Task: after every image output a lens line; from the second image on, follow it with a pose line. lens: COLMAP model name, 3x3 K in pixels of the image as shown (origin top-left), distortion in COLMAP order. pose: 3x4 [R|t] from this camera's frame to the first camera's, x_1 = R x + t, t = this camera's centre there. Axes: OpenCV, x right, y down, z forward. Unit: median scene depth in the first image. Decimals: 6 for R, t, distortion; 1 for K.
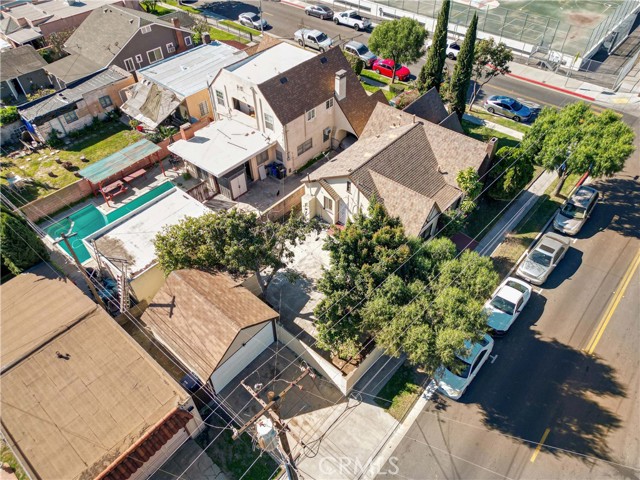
lens RADIAL K [[449.7, 0, 322.0], [0, 449.7, 241.8], [0, 0, 1]] dist [0.064022, -0.054515]
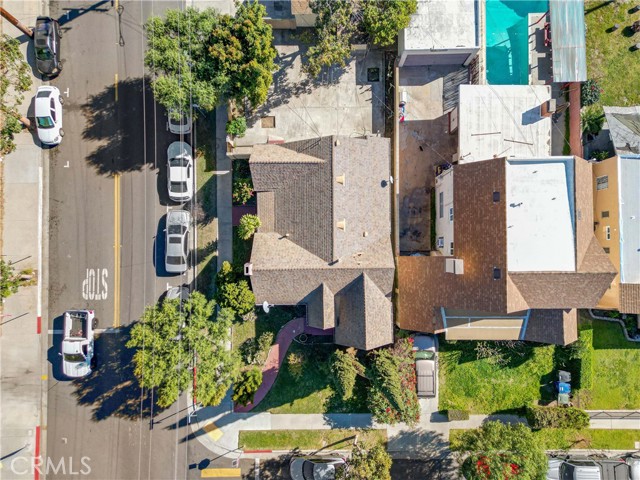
lens RADIAL K [[449.7, 0, 320.3], [0, 449.7, 242.8], [0, 0, 1]] dist [0.064022, -0.054515]
pose [[-0.749285, 0.662229, 0.005061, 0.212347], [-0.461047, -0.527112, 0.713855, -0.895837], [0.475403, 0.532547, 0.700275, 0.370981]]
